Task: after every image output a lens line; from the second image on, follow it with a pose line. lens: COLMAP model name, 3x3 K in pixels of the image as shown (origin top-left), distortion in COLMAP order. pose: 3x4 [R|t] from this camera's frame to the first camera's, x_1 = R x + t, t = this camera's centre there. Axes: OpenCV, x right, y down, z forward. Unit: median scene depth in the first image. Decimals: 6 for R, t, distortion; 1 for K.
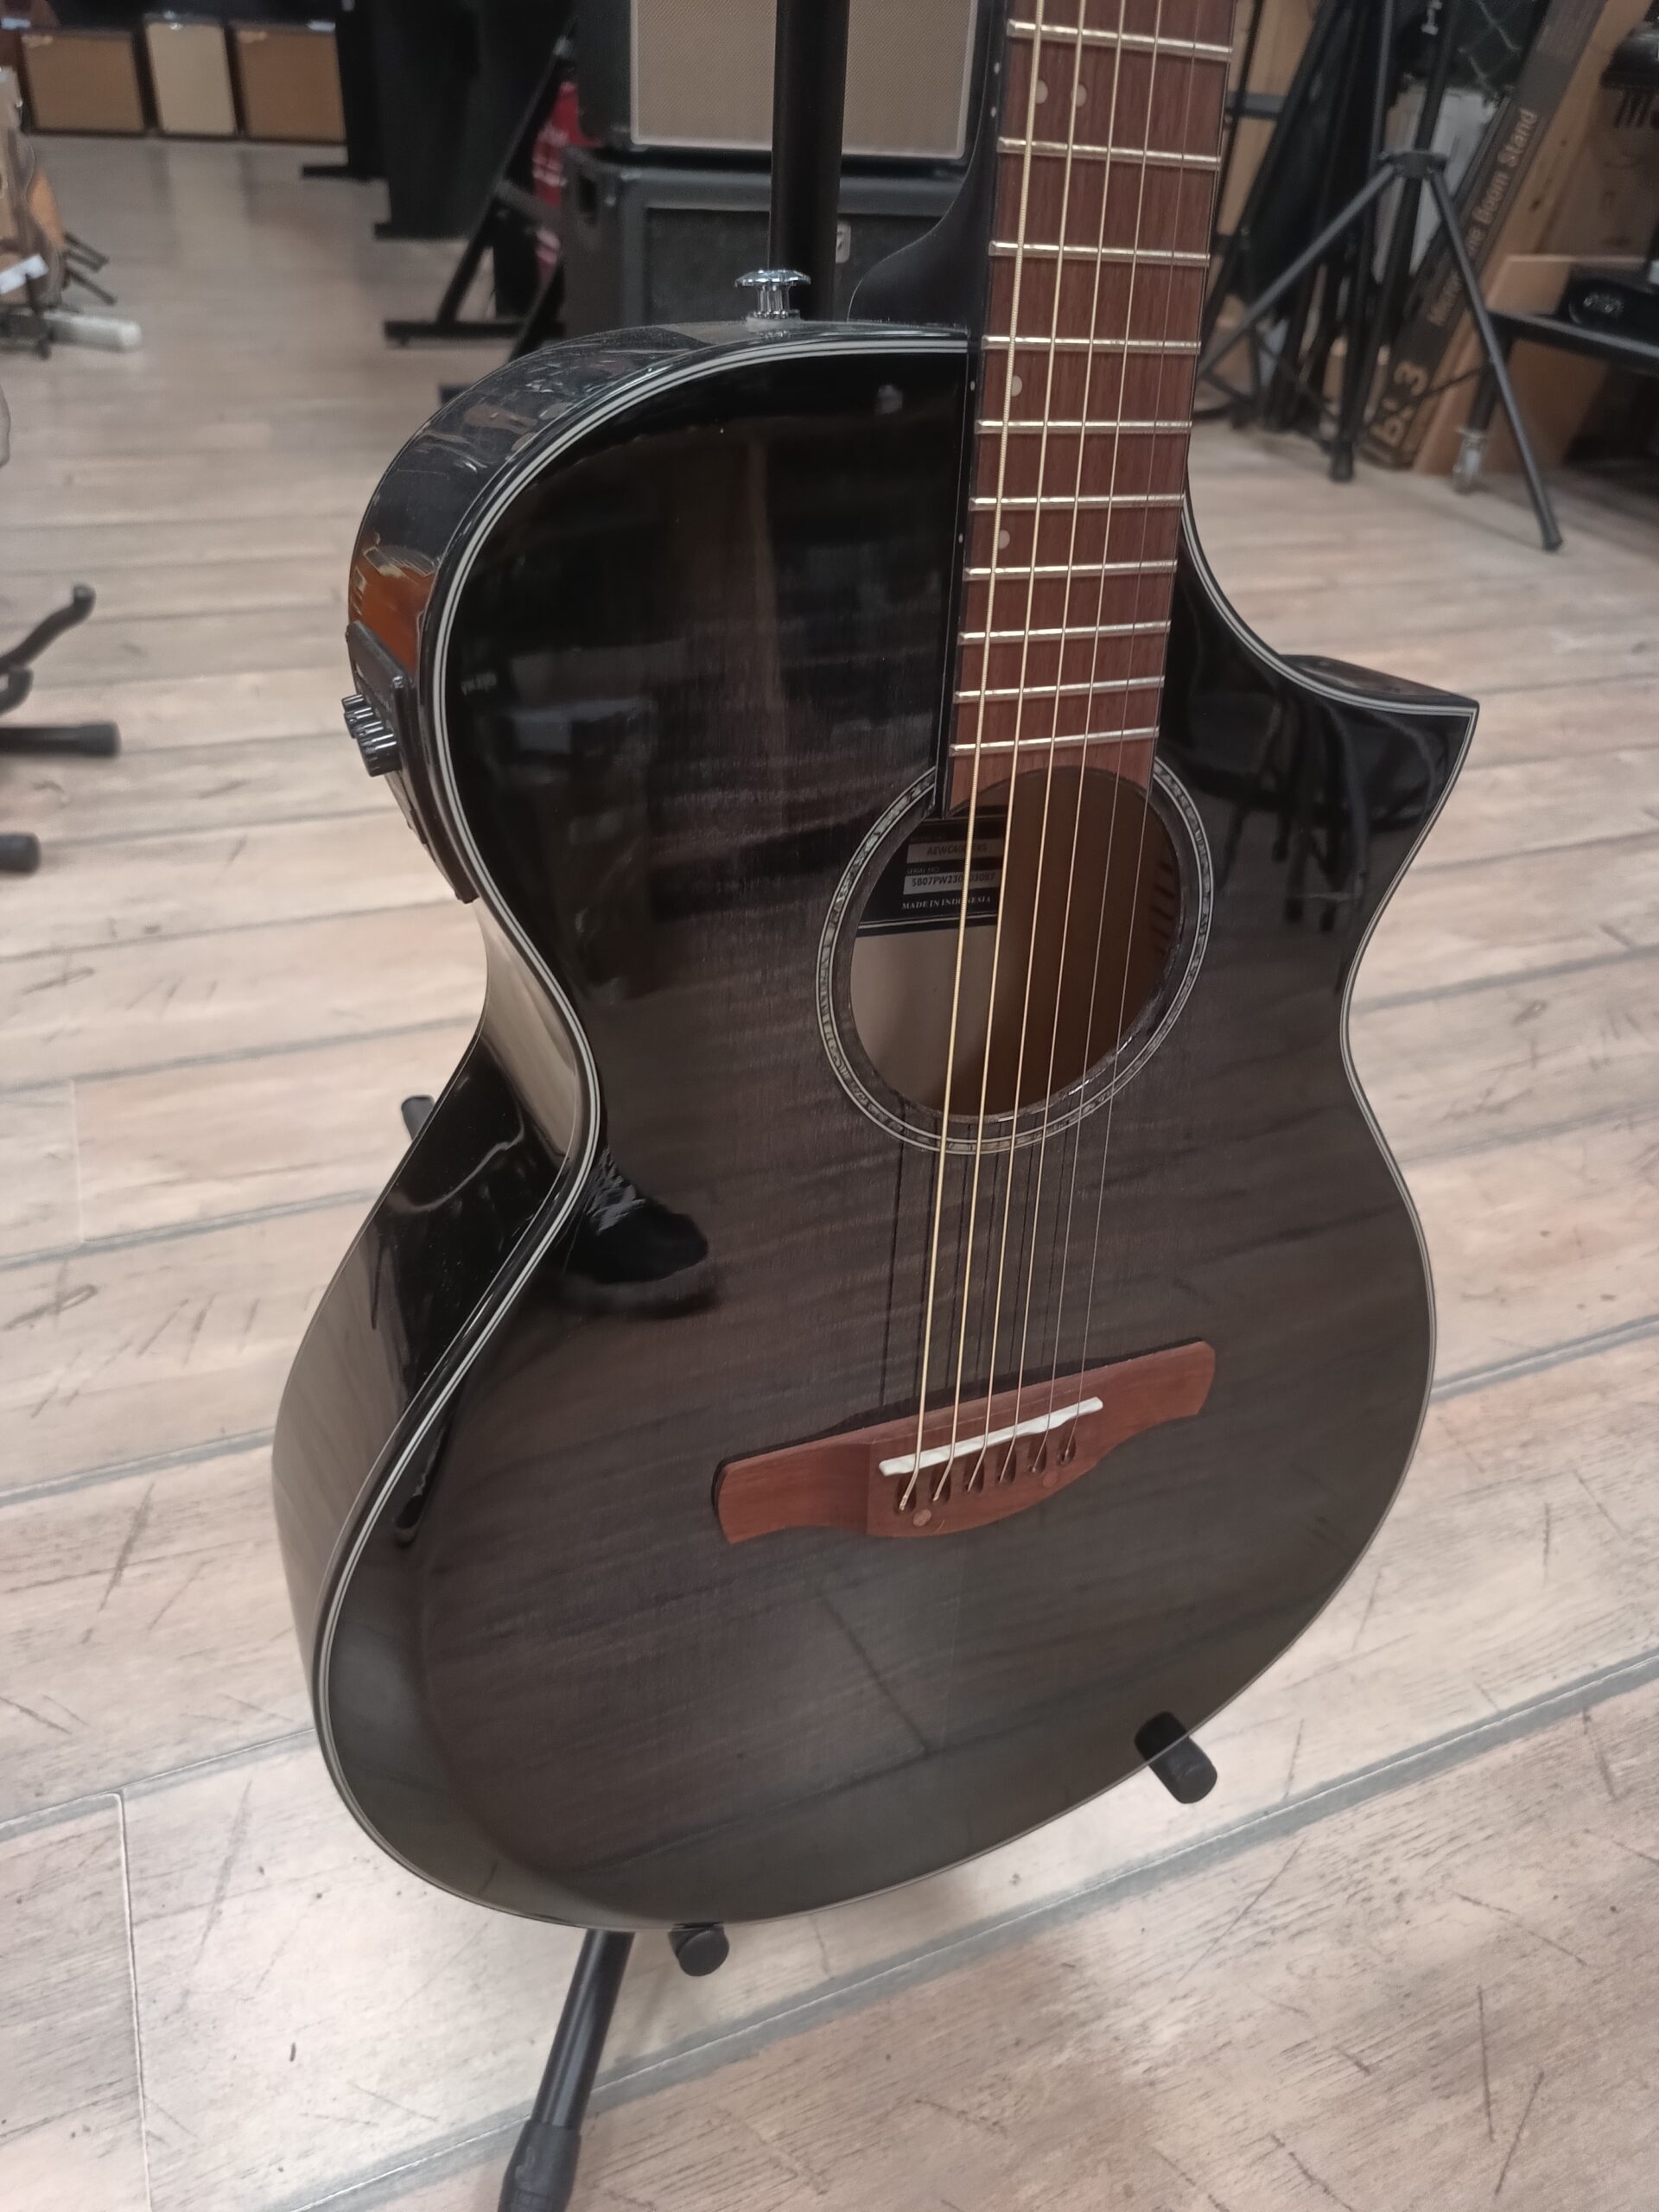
lens RADIAL K [[1580.1, 0, 833.5], [0, 1580.1, 1109.1], [0, 0, 1]] dist [-0.001546, -0.001989]
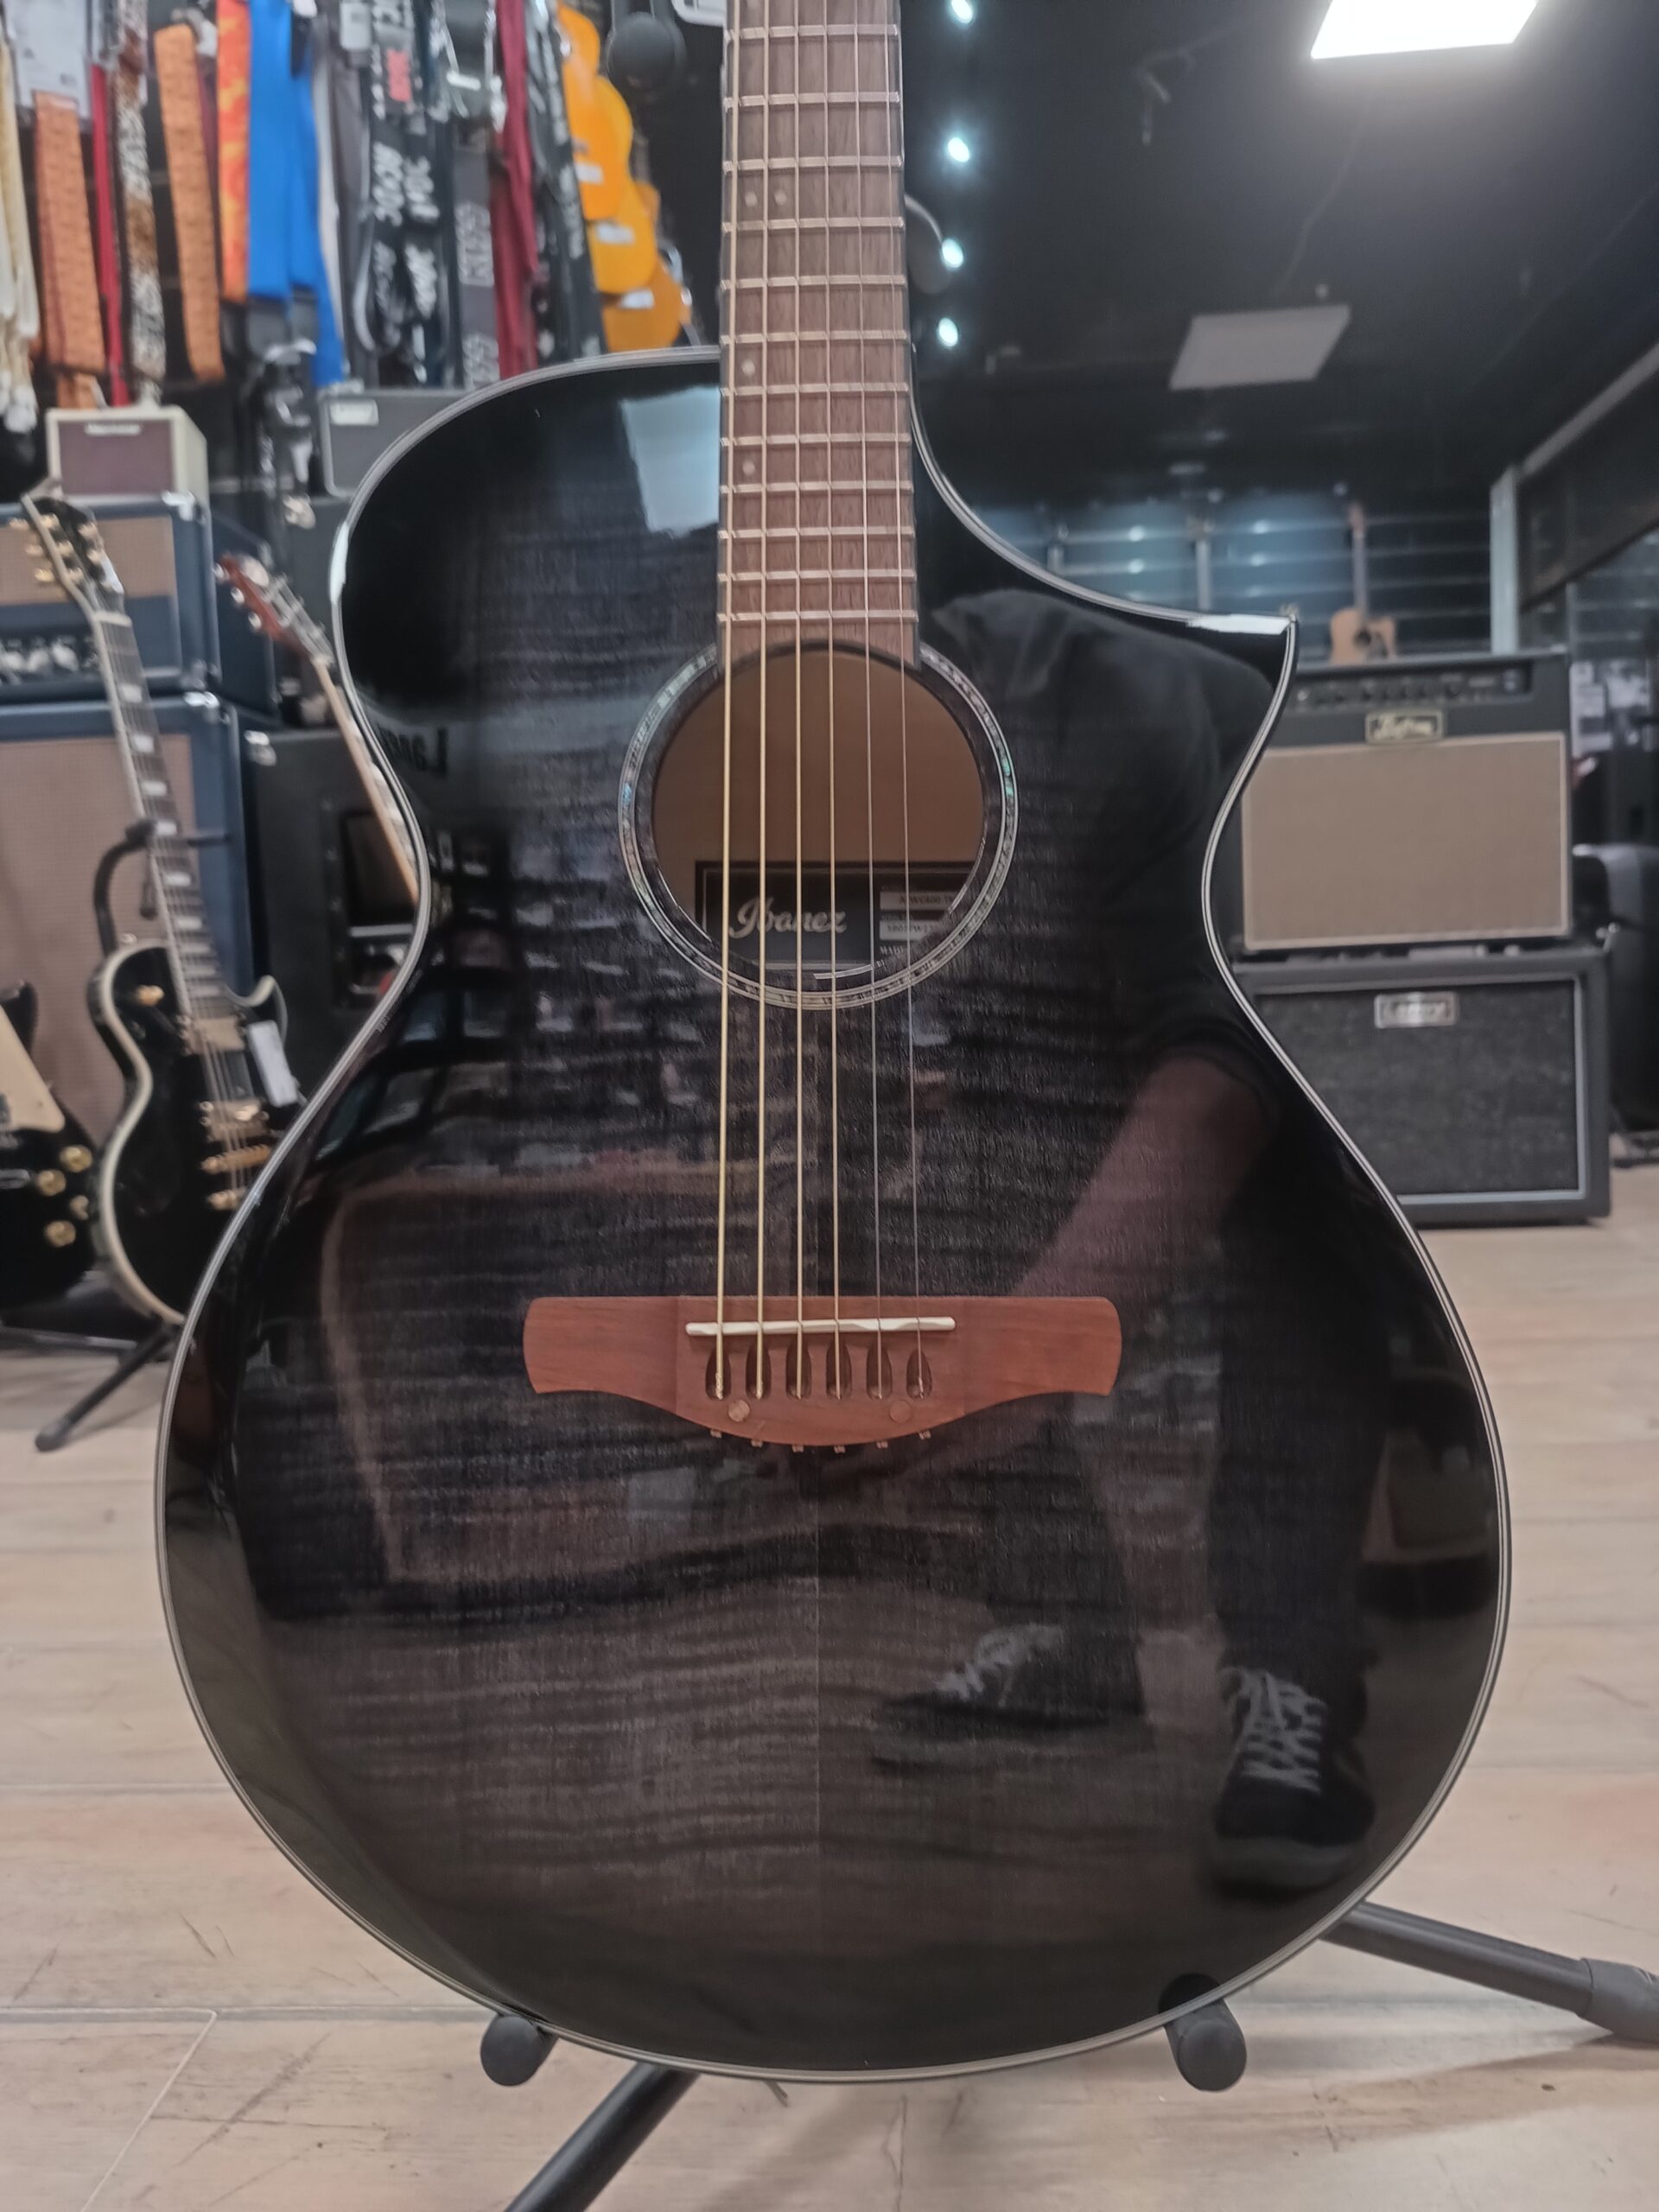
lens RADIAL K [[1580.1, 0, 833.5], [0, 1580.1, 1109.1], [0, 0, 1]] dist [-0.001546, -0.001989]
pose [[0.890991, -0.079671, -0.446975, 0.540453], [-0.168388, 0.856282, -0.488289, 0.555440], [0.421640, 0.510326, 0.749525, 0.231161]]
